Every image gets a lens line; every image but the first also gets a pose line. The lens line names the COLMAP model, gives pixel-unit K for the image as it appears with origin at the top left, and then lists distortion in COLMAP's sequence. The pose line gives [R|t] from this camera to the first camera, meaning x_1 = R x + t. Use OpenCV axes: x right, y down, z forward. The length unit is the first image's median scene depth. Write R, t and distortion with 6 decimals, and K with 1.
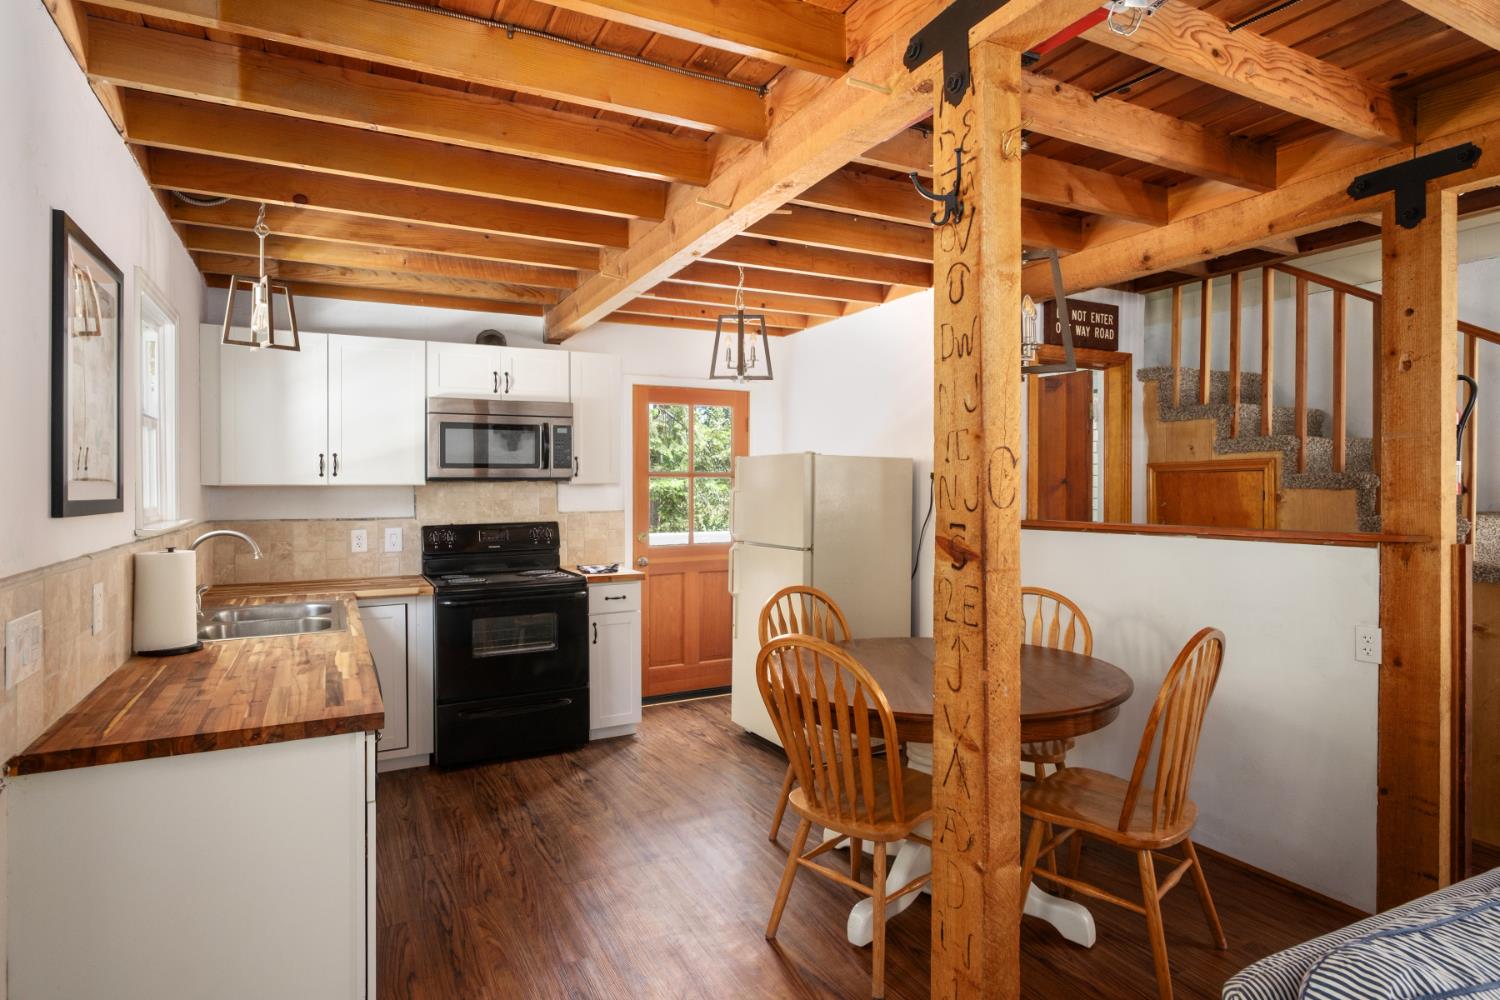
lens RADIAL K [[805.2, 0, 747.8], [0, 805.2, 485.8], [0, 0, 1]] dist [-0.001099, 0.000935]
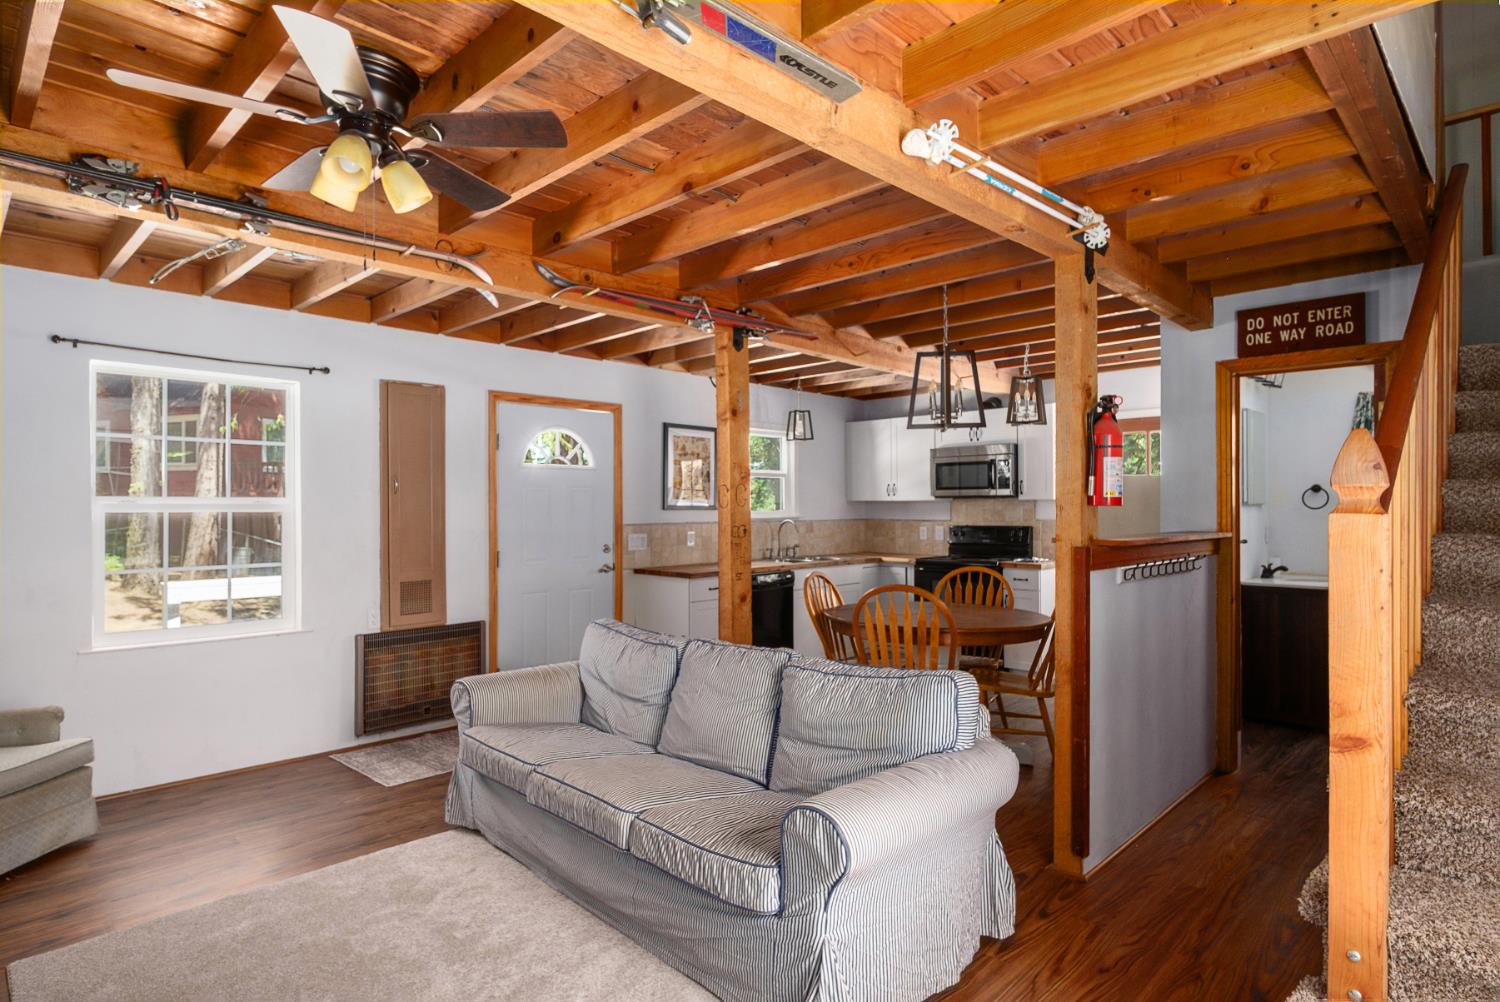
lens RADIAL K [[794.1, 0, 748.8], [0, 794.1, 503.8], [0, 0, 1]] dist [-0.001388, 0.001513]
pose [[0.322782, 0.001217, -0.946472, 1.037225], [-0.000850, 0.999999, 0.000996, 0.004389], [0.946473, 0.000483, 0.322783, 0.095499]]
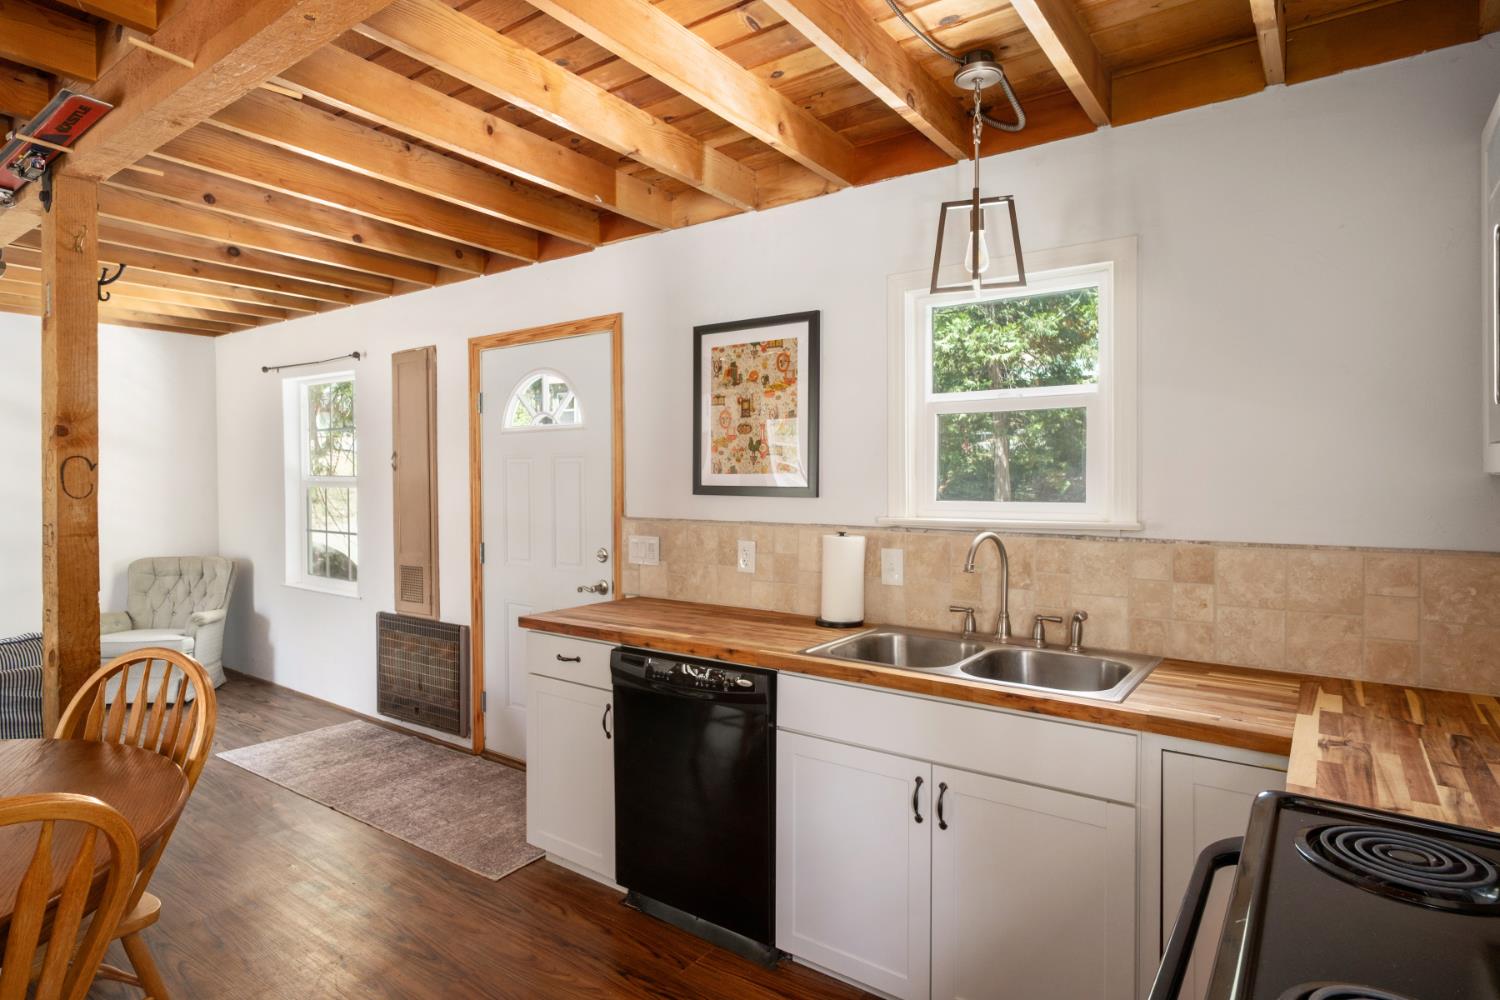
lens RADIAL K [[805.2, 0, 747.8], [0, 805.2, 485.8], [0, 0, 1]] dist [-0.001099, 0.000935]
pose [[-0.891625, 0.007148, -0.452719, -0.051951], [0.001777, 0.999923, 0.012287, -0.000641], [0.452772, 0.010151, -0.891568, 1.098564]]
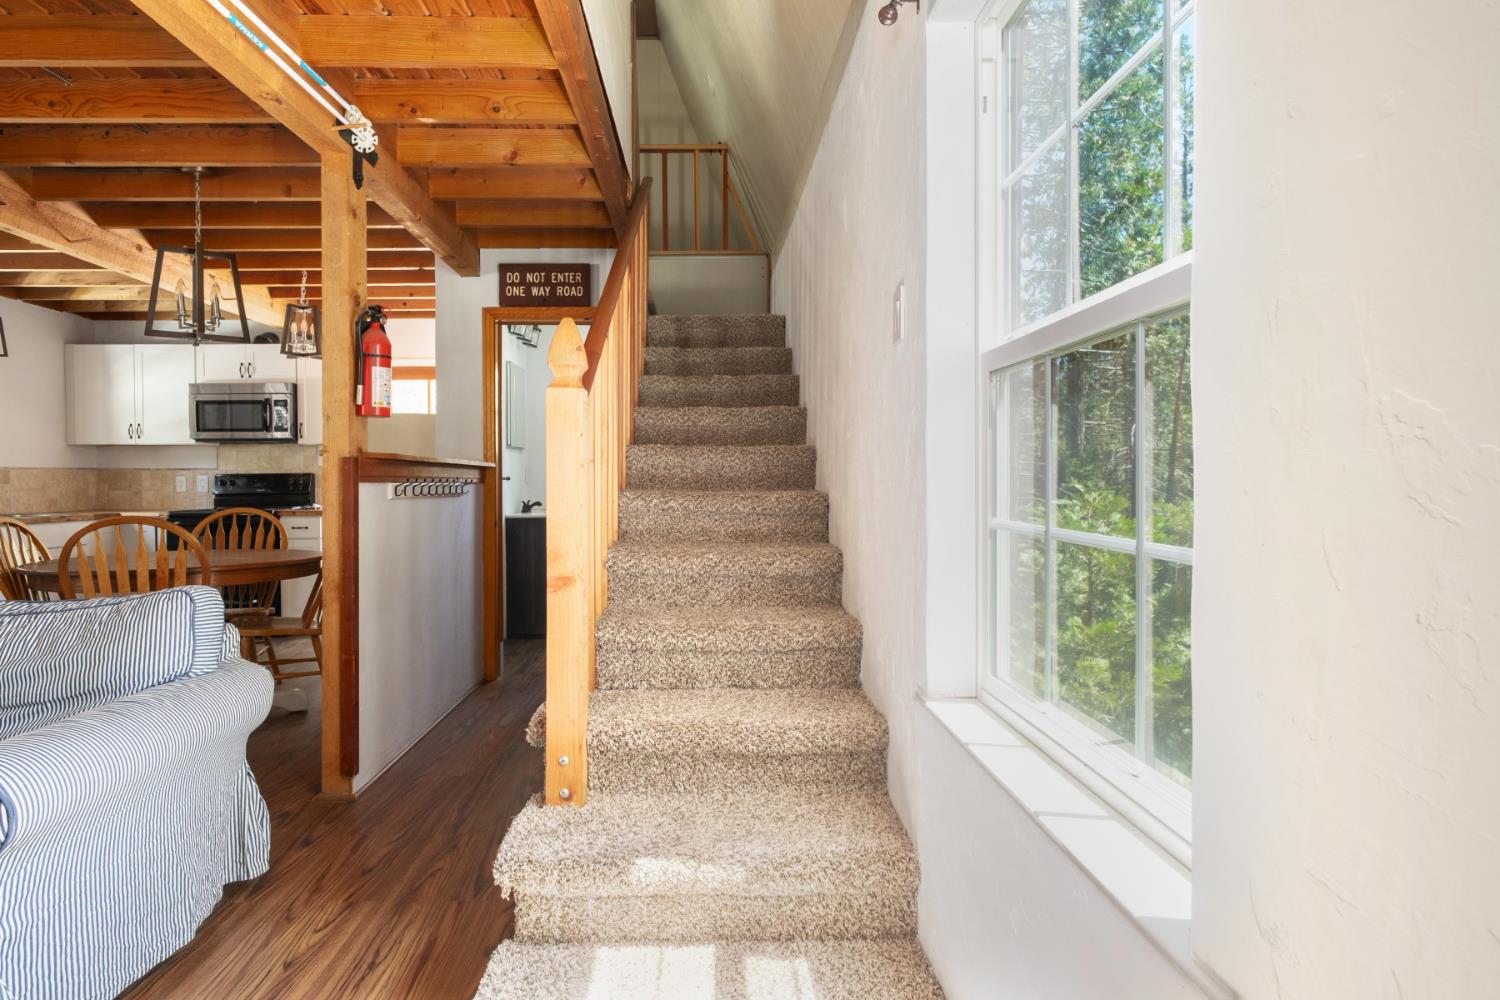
lens RADIAL K [[799.6, 0, 699.7], [0, 799.6, 480.7], [0, 0, 1]] dist [-0.000333, 0.000670]
pose [[0.894576, 0.002474, -0.446908, 1.042607], [-0.000718, 0.999991, 0.004099, 0.057109], [0.446915, -0.003346, 0.894570, 0.119851]]
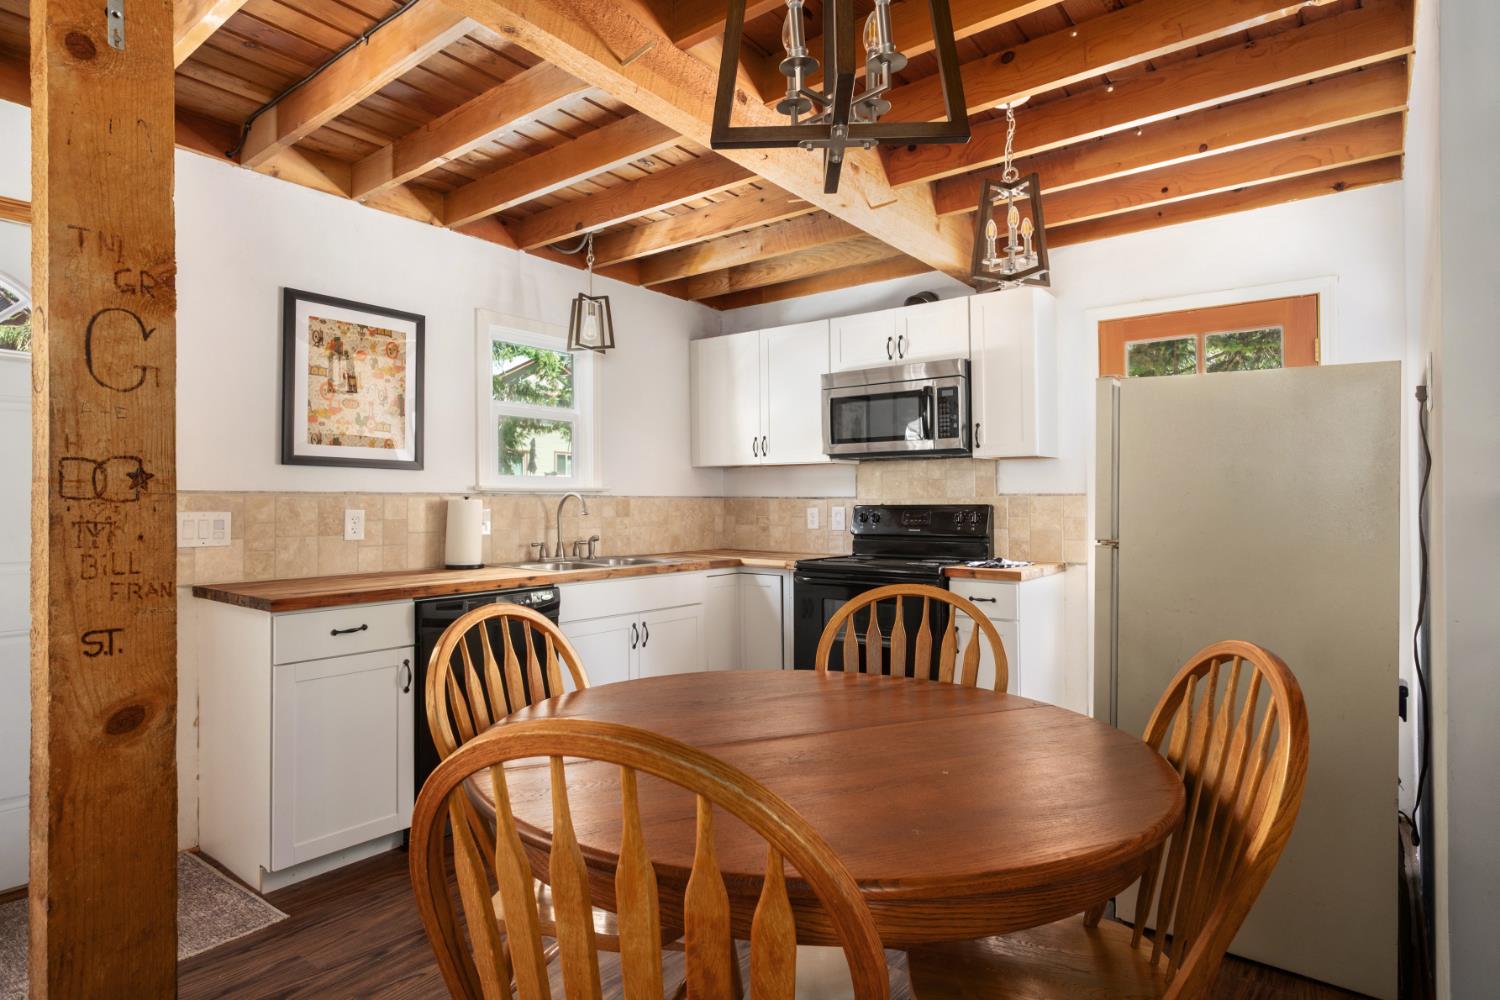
lens RADIAL K [[802.7, 0, 736.4], [0, 802.7, 479.3], [0, 0, 1]] dist [-0.000932, 0.000620]
pose [[0.414503, -0.021092, -0.909804, 0.455151], [-0.004681, 0.999669, -0.025308, 0.045376], [0.910036, 0.014749, 0.414267, 0.477896]]
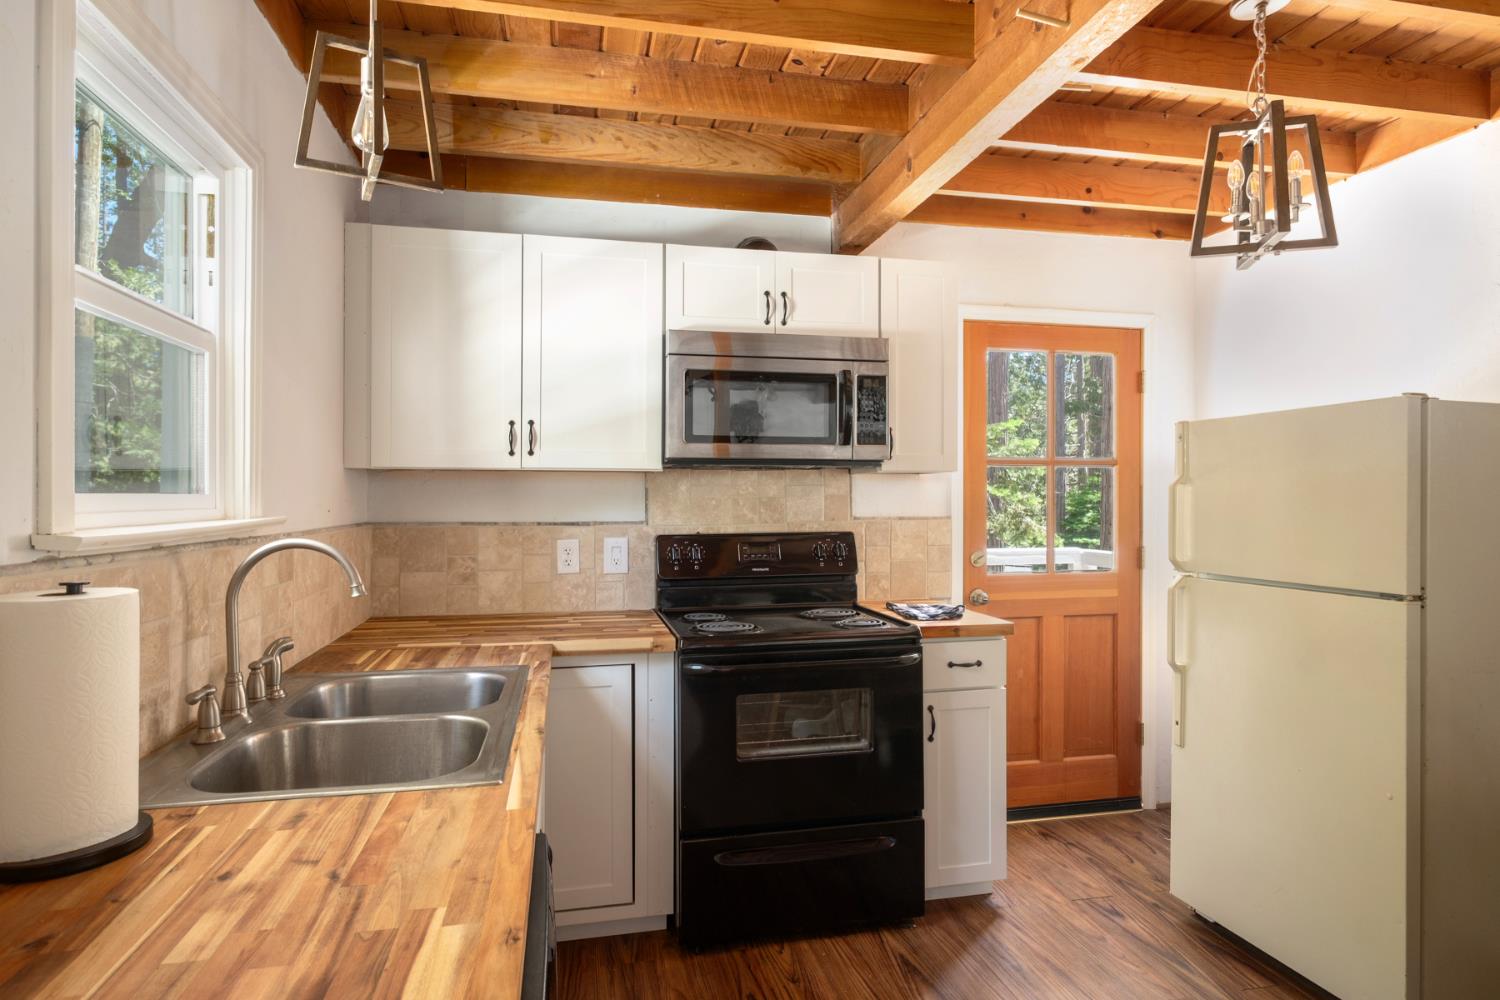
lens RADIAL K [[802.7, 0, 736.4], [0, 802.7, 479.3], [0, 0, 1]] dist [-0.000932, 0.000620]
pose [[0.962890, -0.002095, -0.269887, -0.172554], [-0.004050, 0.999745, -0.022210, 0.019341], [0.269865, 0.022479, 0.962636, 0.405187]]
